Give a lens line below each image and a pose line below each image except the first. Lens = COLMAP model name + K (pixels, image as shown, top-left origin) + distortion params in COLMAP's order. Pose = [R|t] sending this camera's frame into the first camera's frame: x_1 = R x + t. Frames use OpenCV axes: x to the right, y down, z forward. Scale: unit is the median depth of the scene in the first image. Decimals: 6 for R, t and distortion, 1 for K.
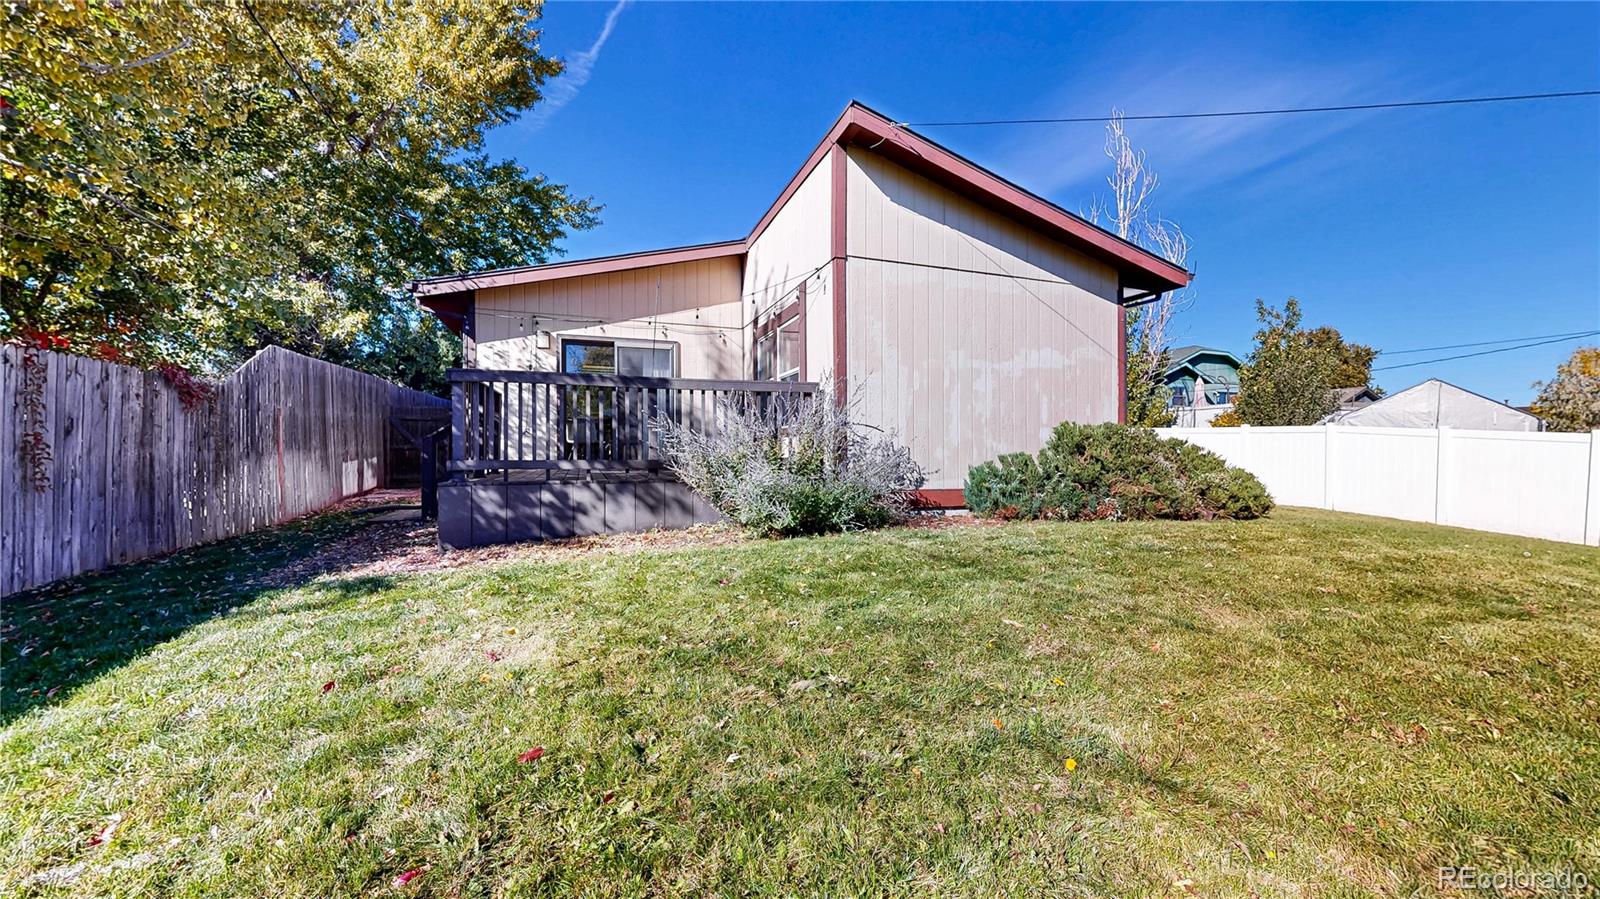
lens RADIAL K [[586.5, 0, 799.1], [0, 586.5, 448.6], [0, 0, 1]] dist [-0.000293, 0.000083]
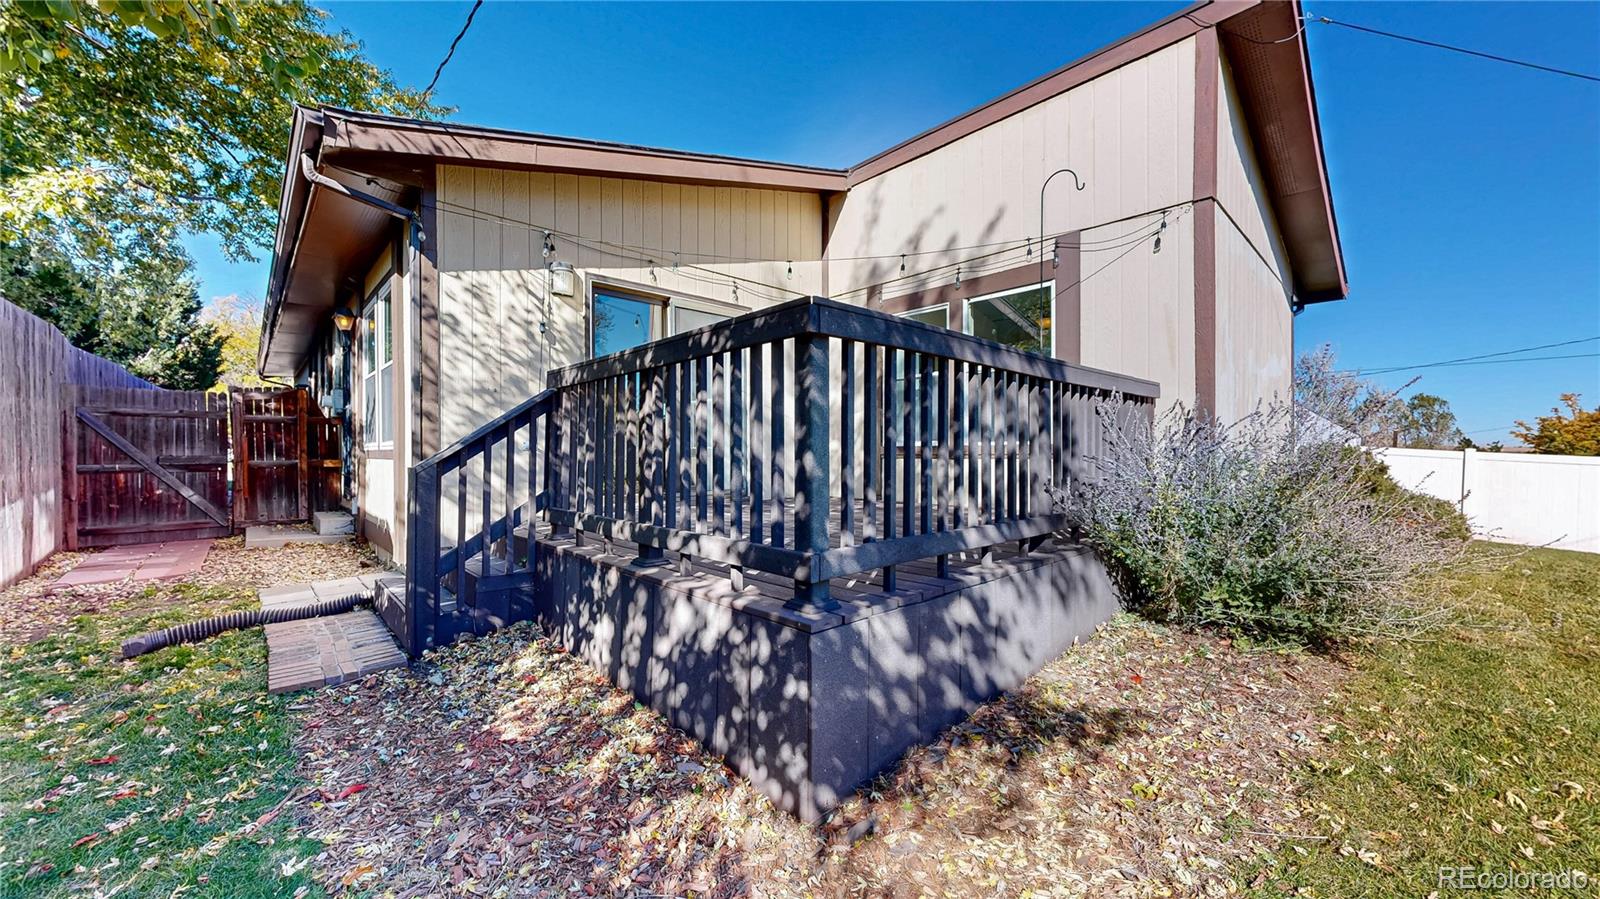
lens RADIAL K [[586.5, 0, 800.3], [0, 586.5, 452.8], [0, 0, 1]] dist [-0.000293, 0.000083]
pose [[0.918398, -0.002331, 0.395651, -0.435335], [-0.000782, 0.999970, 0.007706, -0.025585], [-0.395657, -0.007387, 0.918368, 0.386964]]
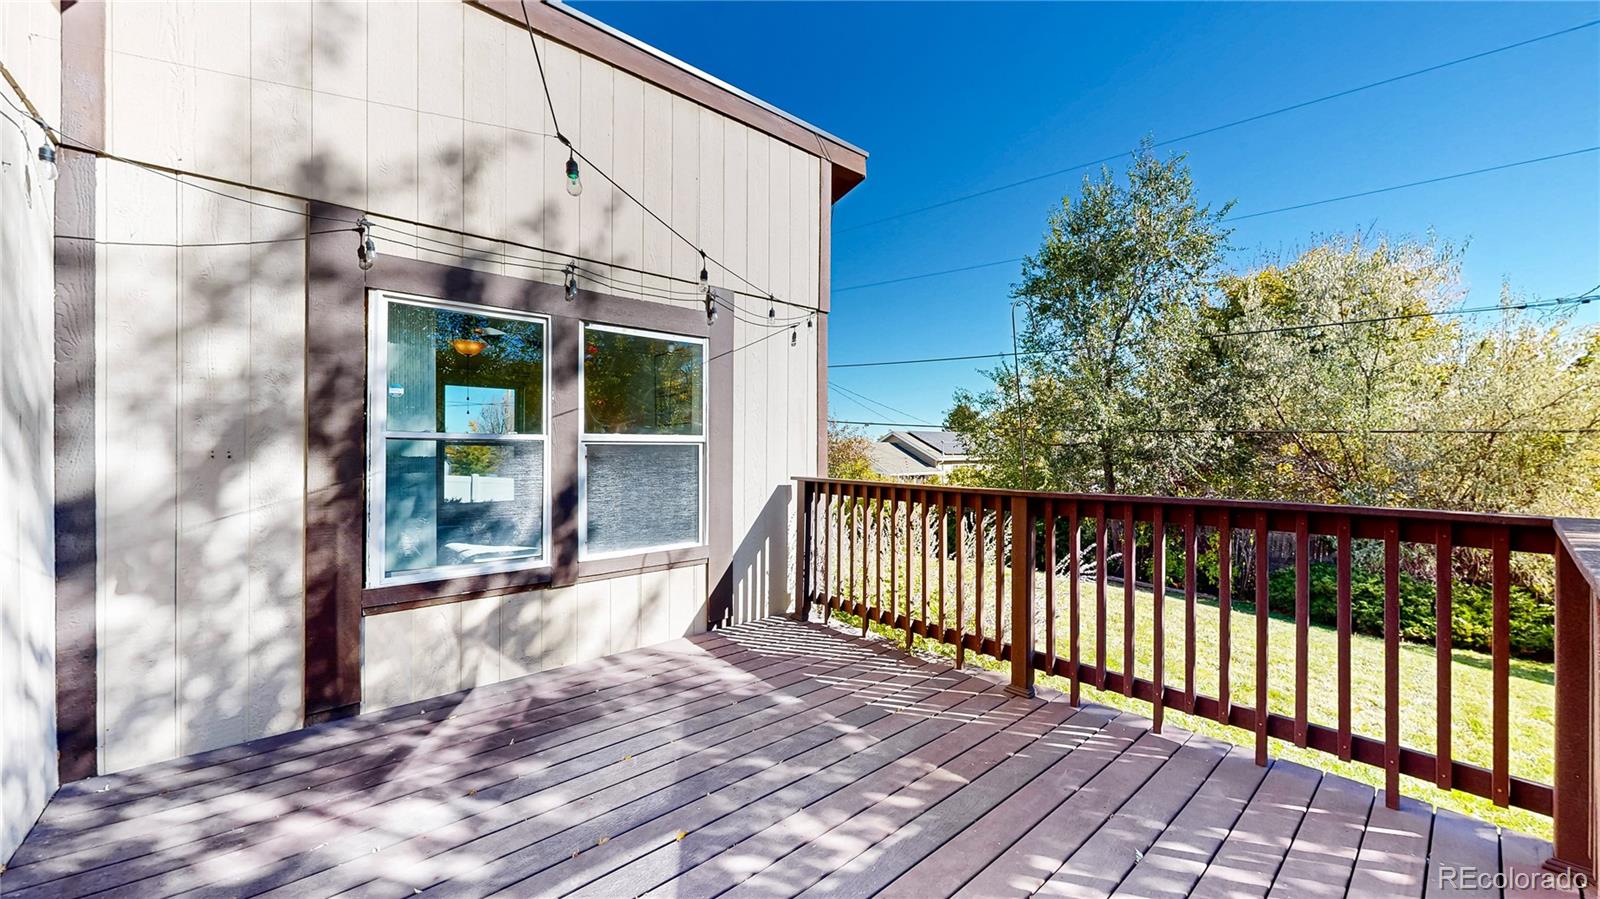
lens RADIAL K [[586.5, 0, 799.7], [0, 586.5, 451.8], [0, 0, 1]] dist [-0.000293, 0.000083]
pose [[-0.357237, -0.000975, 0.934013, -0.431900], [-0.006471, 0.999978, -0.001431, -0.098859], [-0.933991, -0.006555, -0.357235, 0.886528]]
